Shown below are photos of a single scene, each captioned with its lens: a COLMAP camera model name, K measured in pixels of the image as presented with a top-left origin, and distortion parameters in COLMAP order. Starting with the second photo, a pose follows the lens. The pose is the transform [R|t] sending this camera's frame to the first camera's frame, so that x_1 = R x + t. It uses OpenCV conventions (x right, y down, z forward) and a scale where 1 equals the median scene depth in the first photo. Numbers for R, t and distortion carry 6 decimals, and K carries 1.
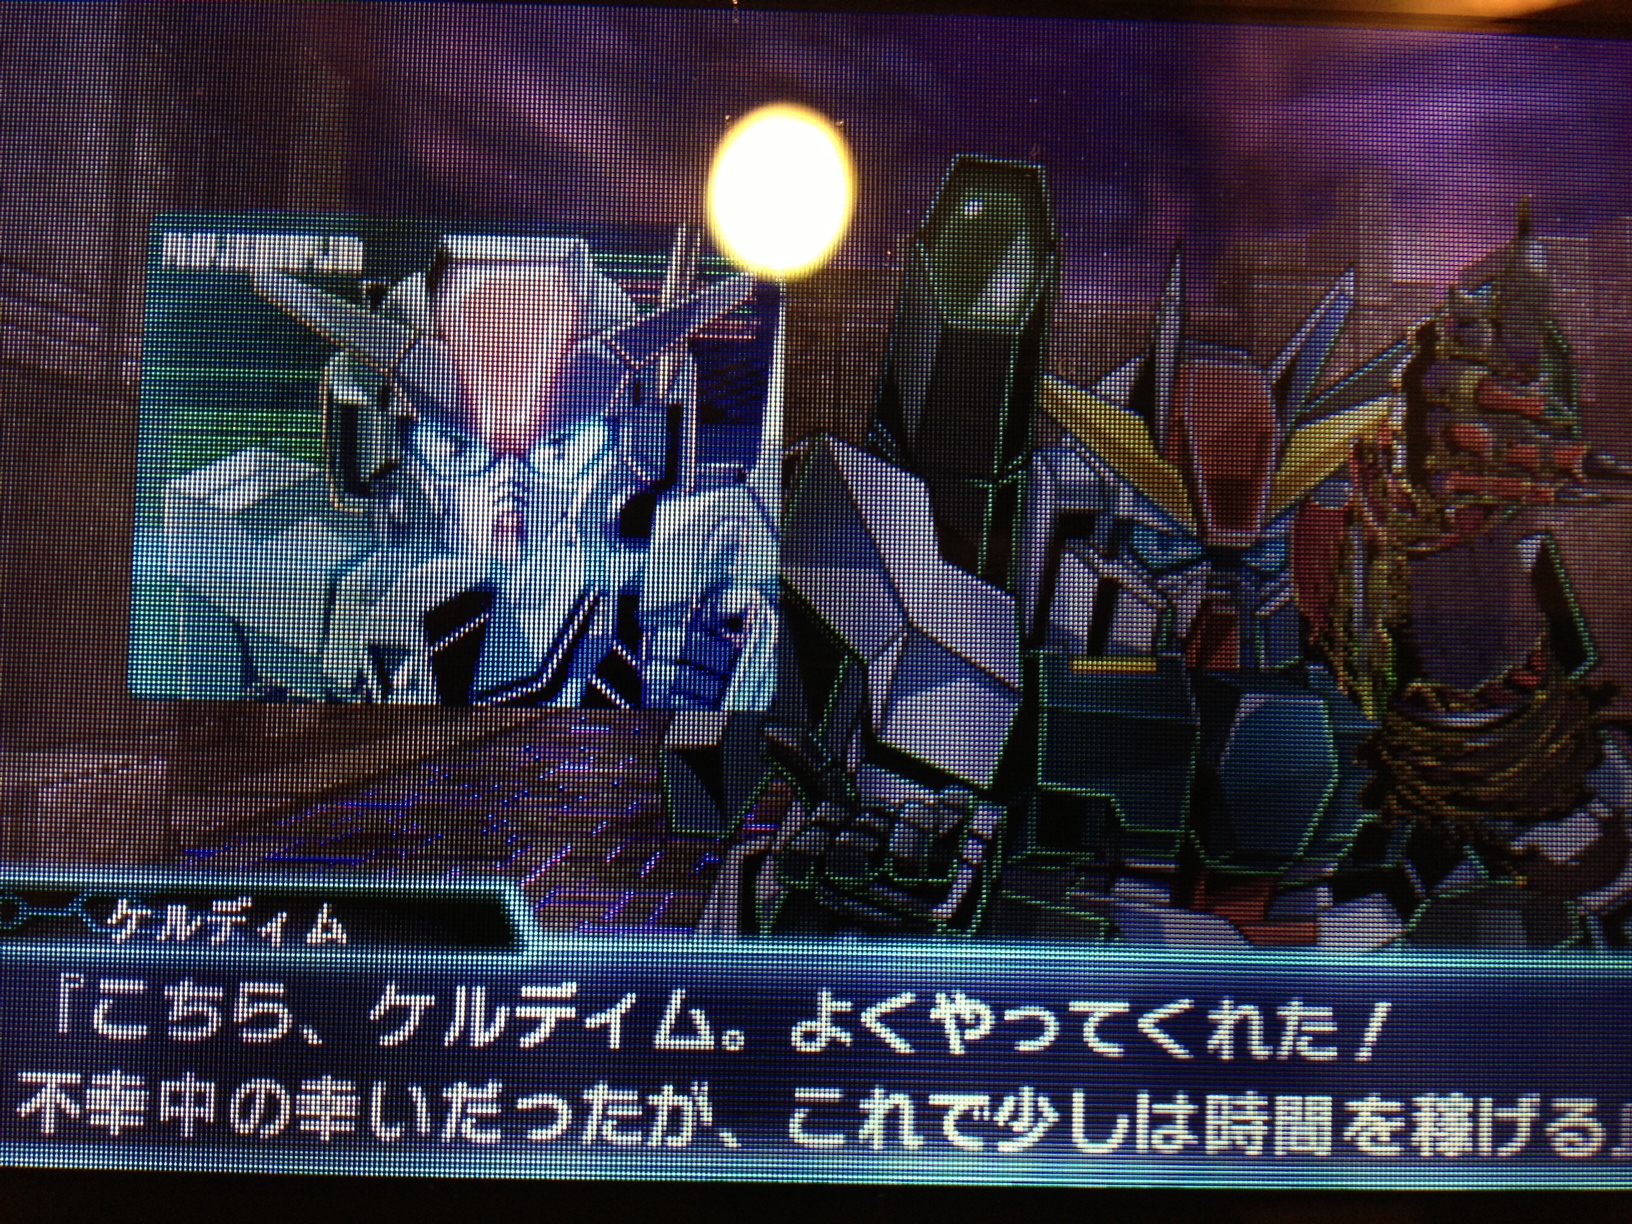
lens RADIAL K [[1693.4, 0, 816.0], [0, 1693.4, 612.0], [0, 0, 1]] dist [0.071147, -0.147249]
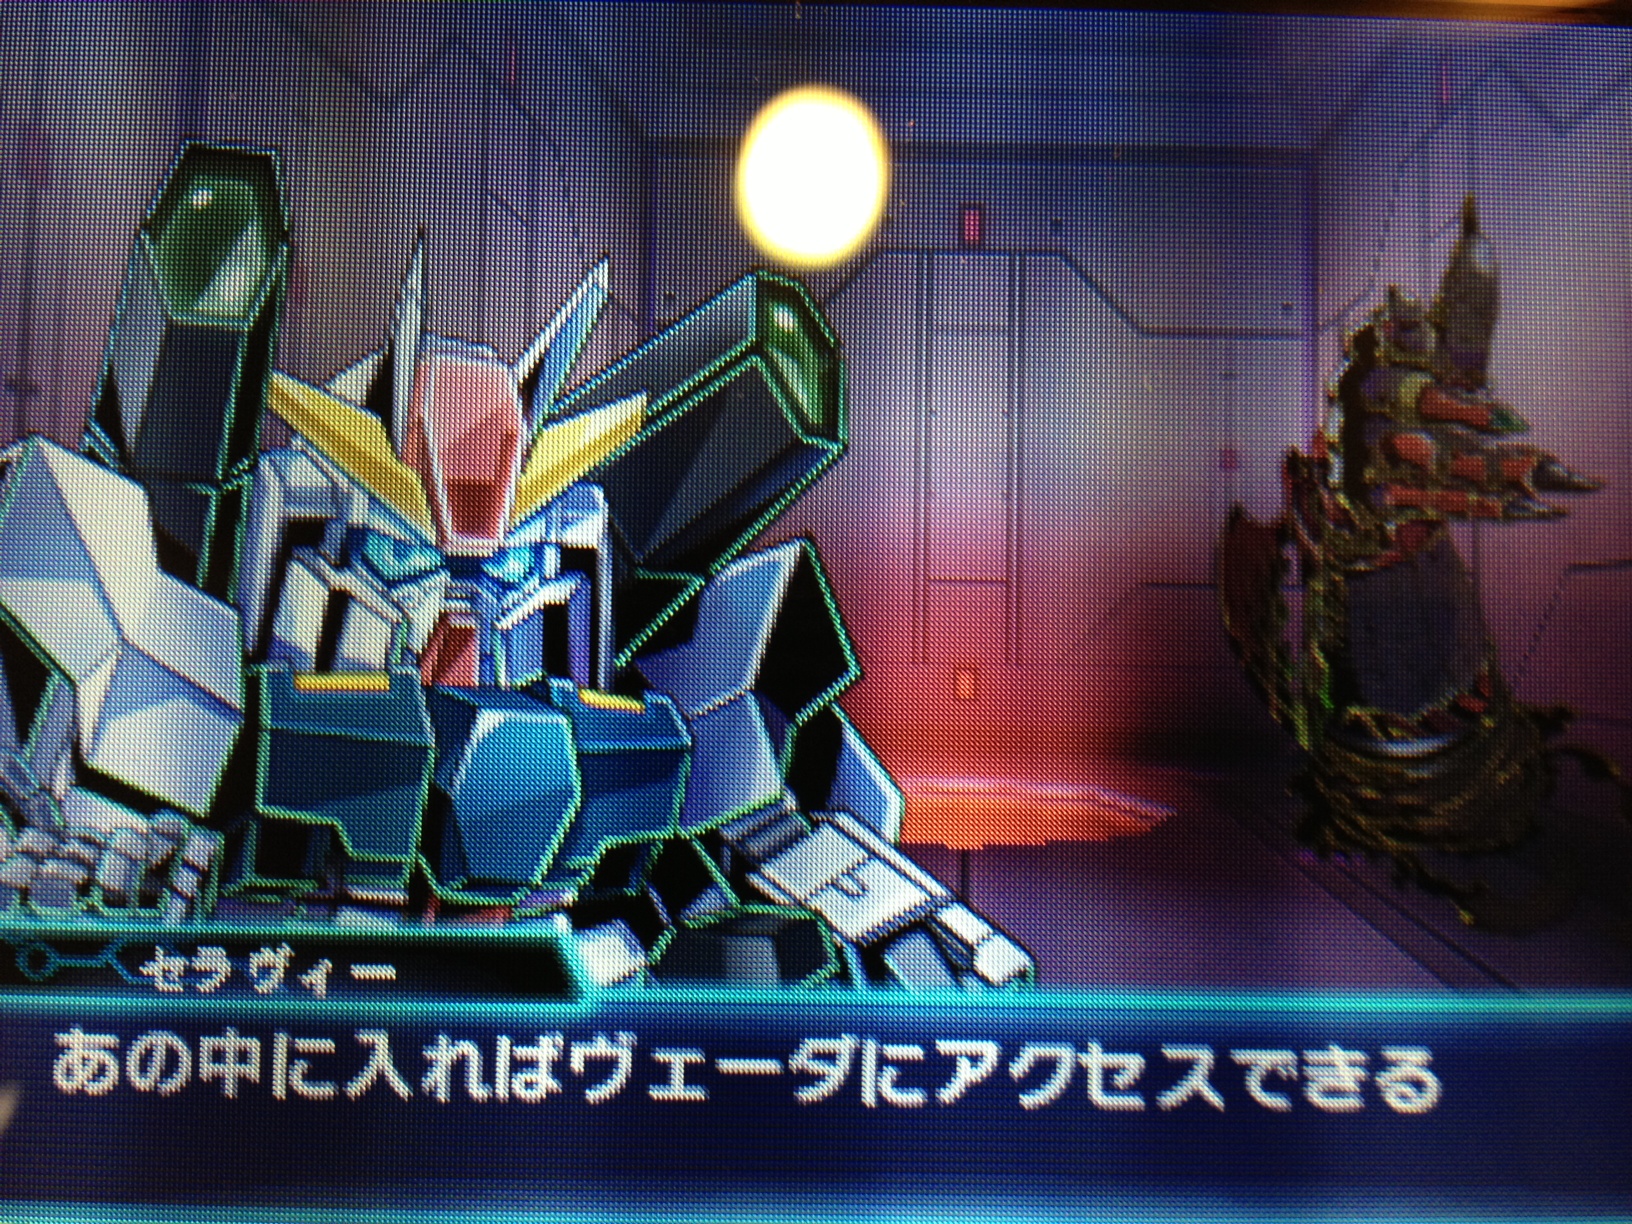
lens RADIAL K [[1789.9, 0, 814.2], [0, 1789.9, 636.6], [0, 0, 1]] dist [0.103328, -0.418775]
pose [[0.999921, -0.007568, -0.010008, 0.441636], [0.007544, 0.999968, -0.002479, 0.010473], [0.010027, 0.002404, 0.999947, 0.008342]]
